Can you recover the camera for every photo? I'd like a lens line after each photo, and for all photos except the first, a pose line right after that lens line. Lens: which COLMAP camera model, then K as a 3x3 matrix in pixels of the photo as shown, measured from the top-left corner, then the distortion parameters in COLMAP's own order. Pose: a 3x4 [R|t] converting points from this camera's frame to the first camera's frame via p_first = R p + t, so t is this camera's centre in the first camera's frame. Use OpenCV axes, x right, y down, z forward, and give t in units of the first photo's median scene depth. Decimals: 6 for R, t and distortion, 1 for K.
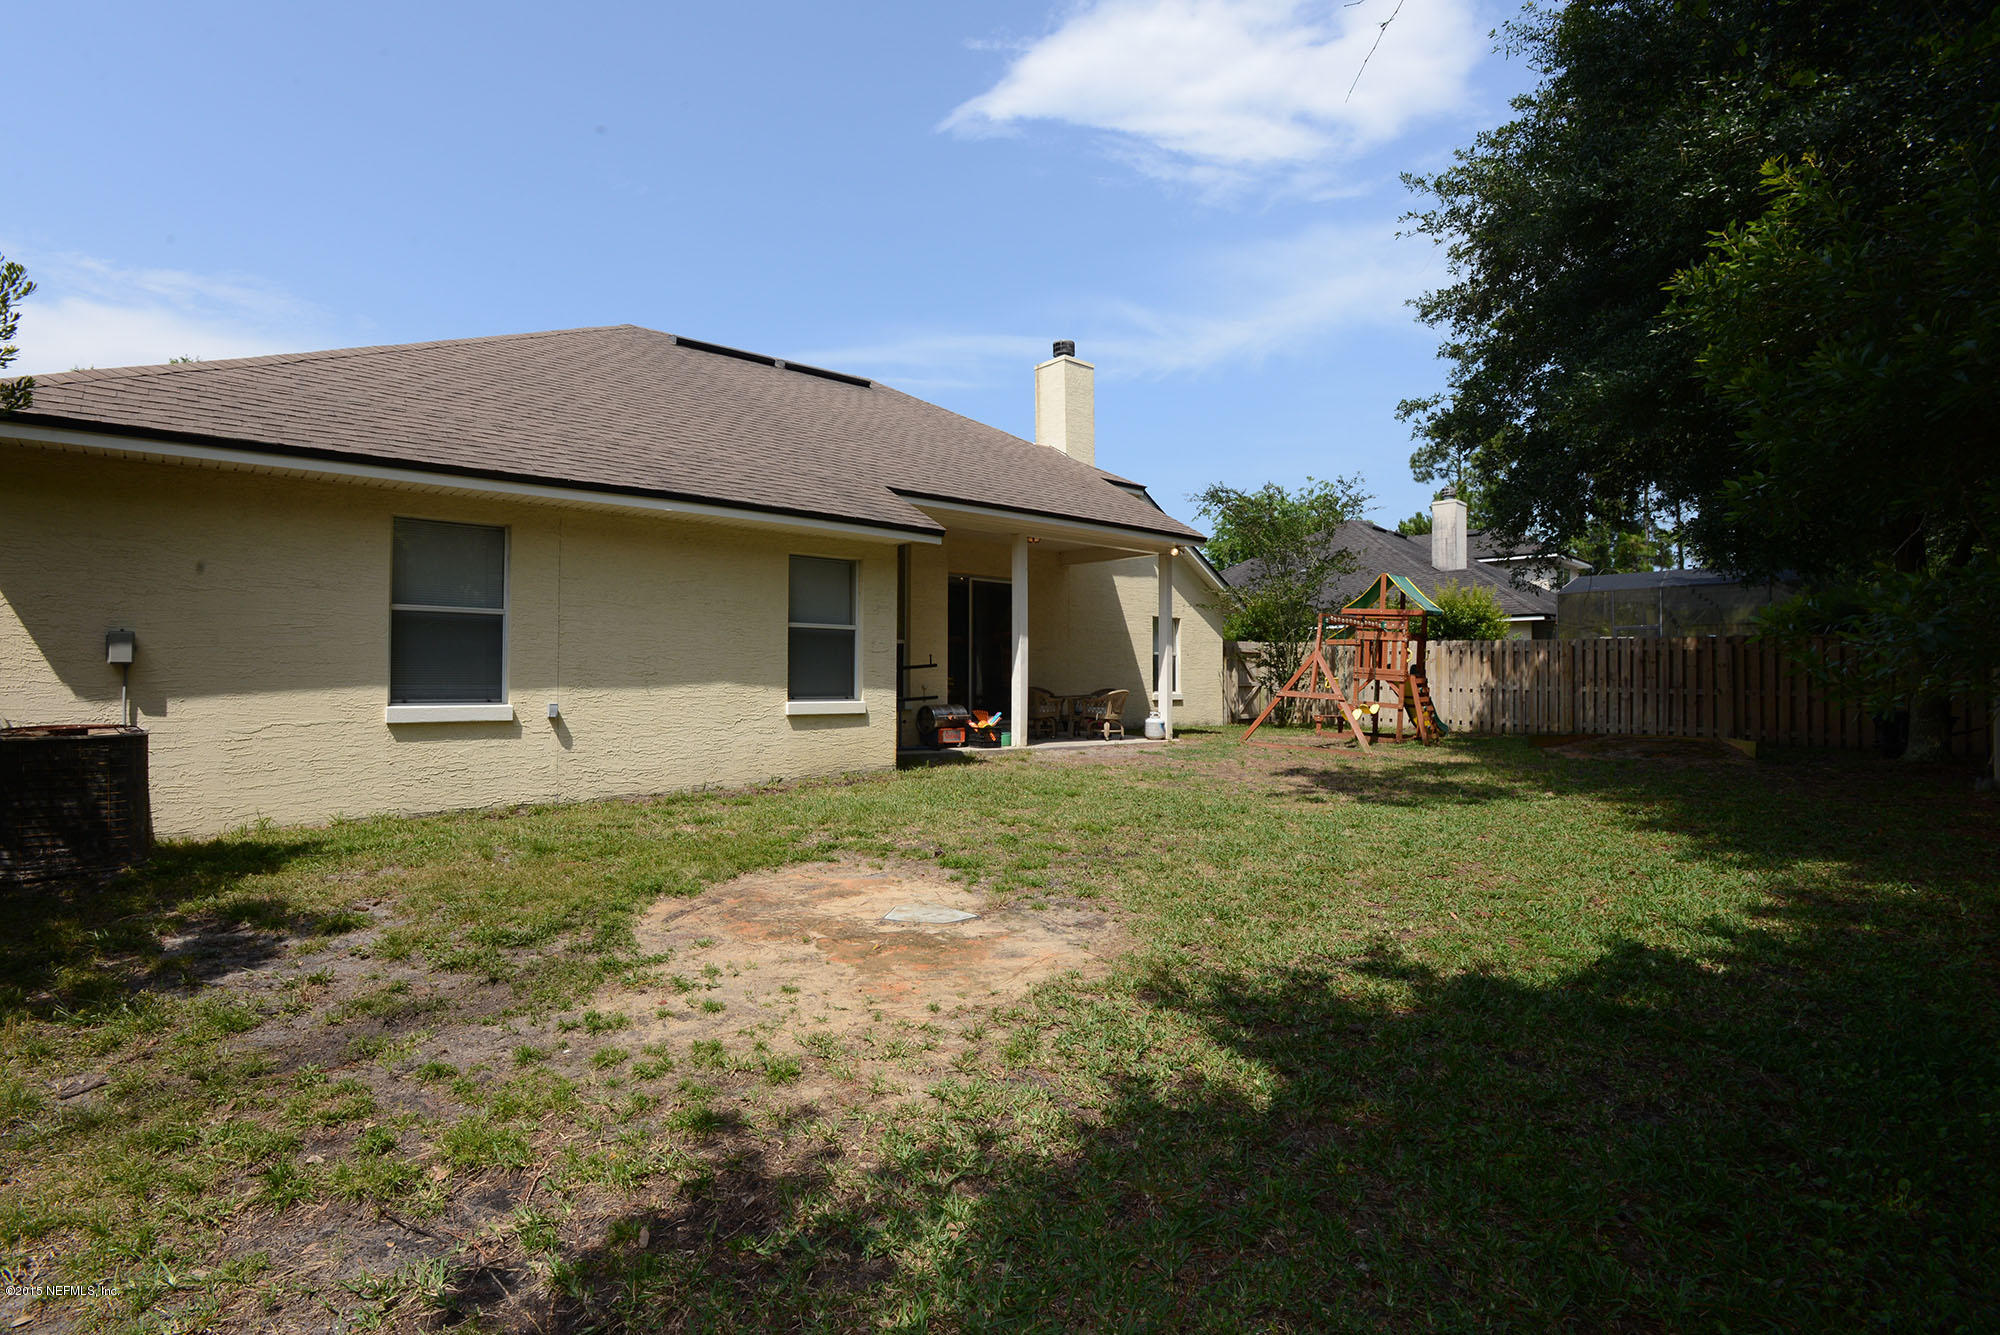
lens RADIAL K [[958.4, 0, 999.6], [0, 958.4, 668.4], [0, 0, 1]] dist [-0.058191, 0.017280]
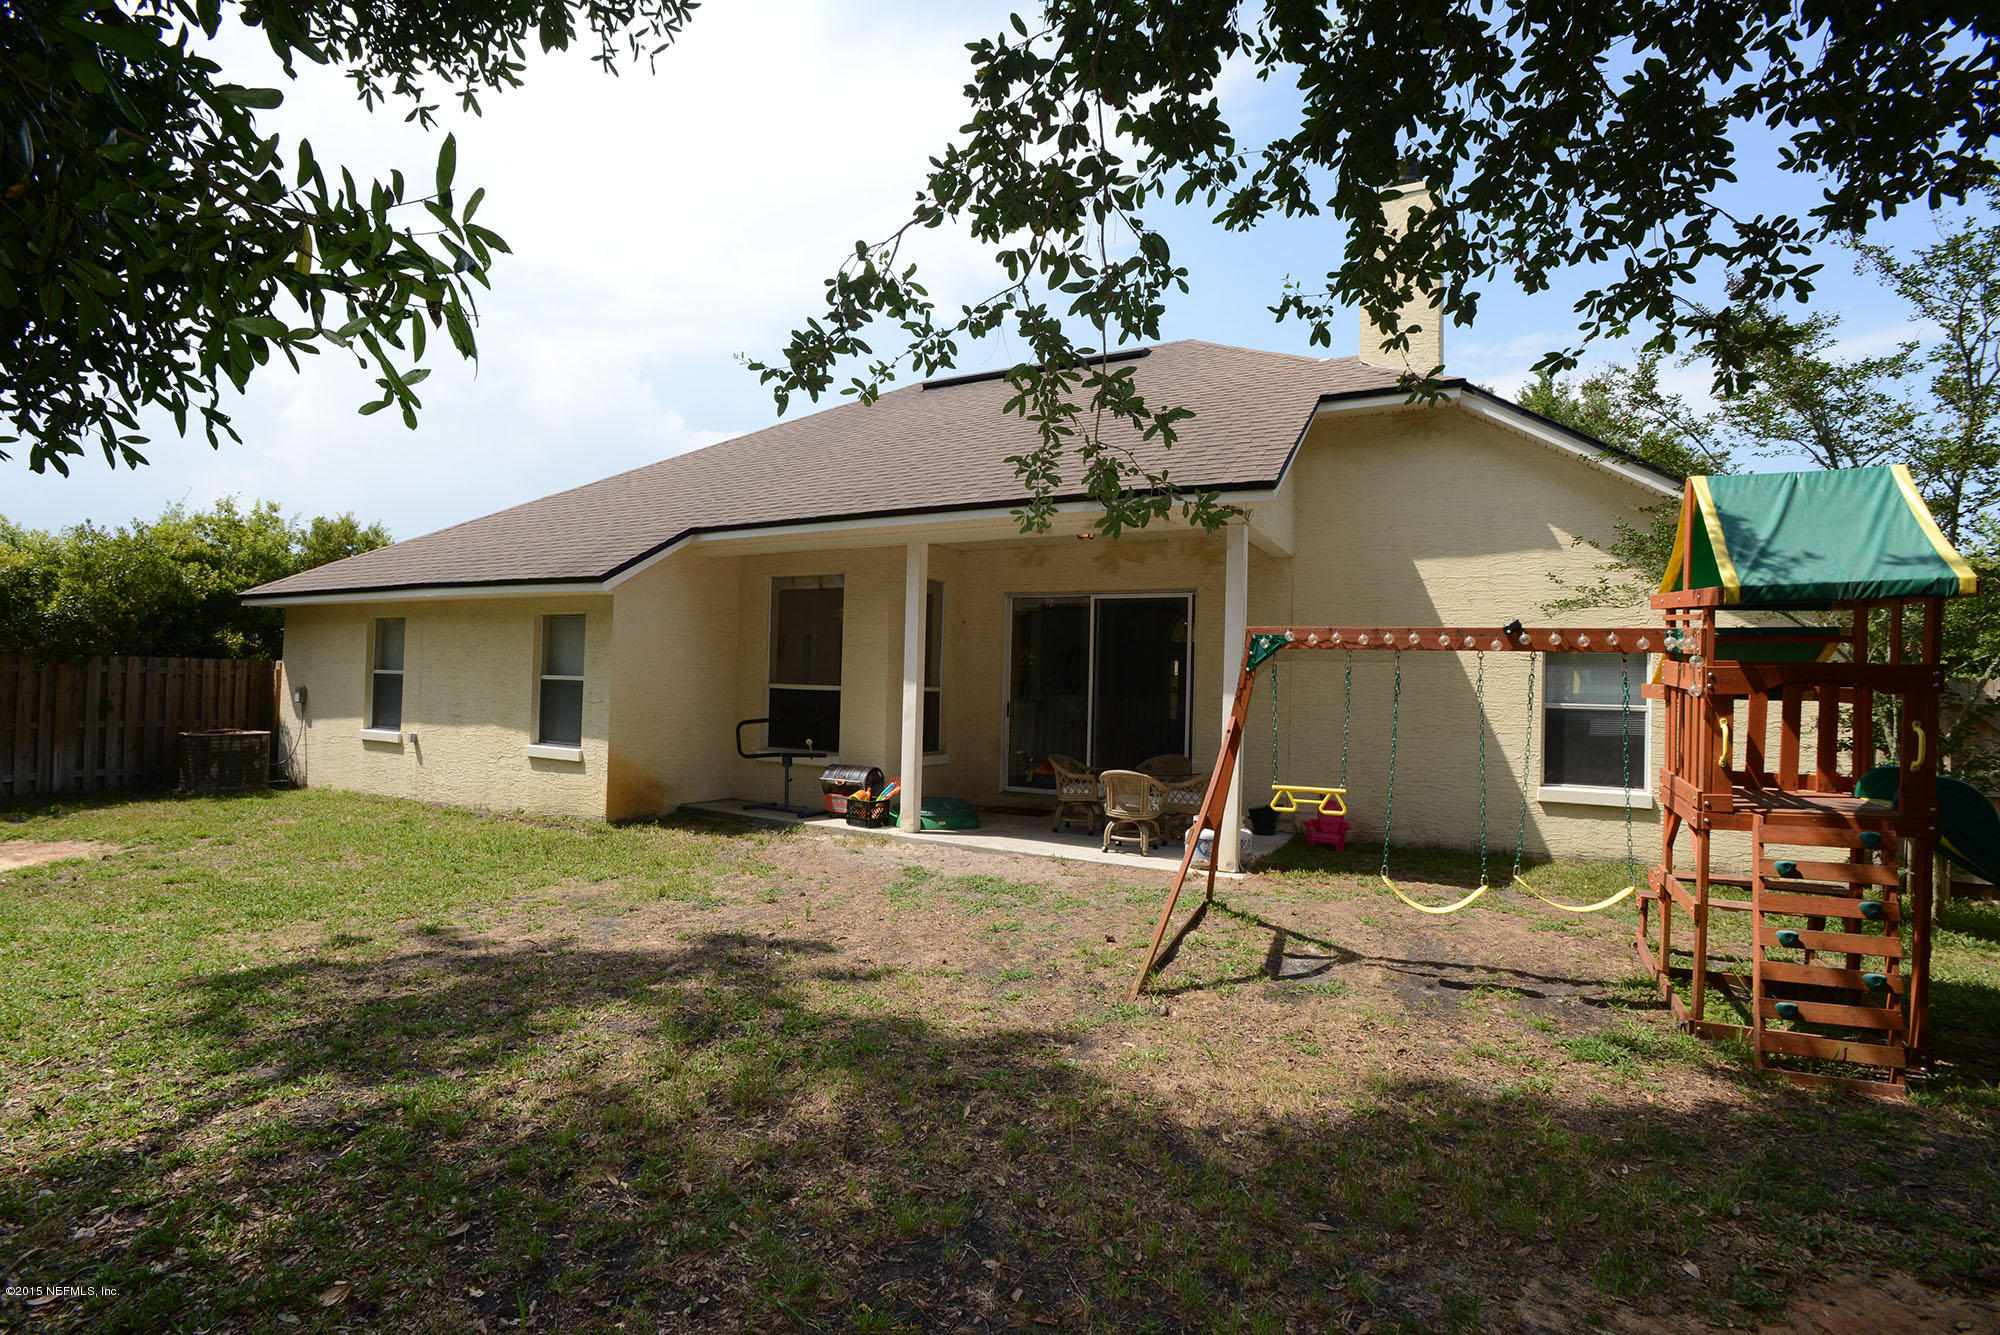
lens RADIAL K [[958.4, 0, 1000.0], [0, 958.4, 667.6], [0, 0, 1]] dist [-0.058191, 0.017280]
pose [[0.336835, -0.005244, -0.941549, 1.005311], [-0.014680, 0.999834, -0.010820, -0.051514], [0.941449, 0.017466, 0.336702, 1.112057]]
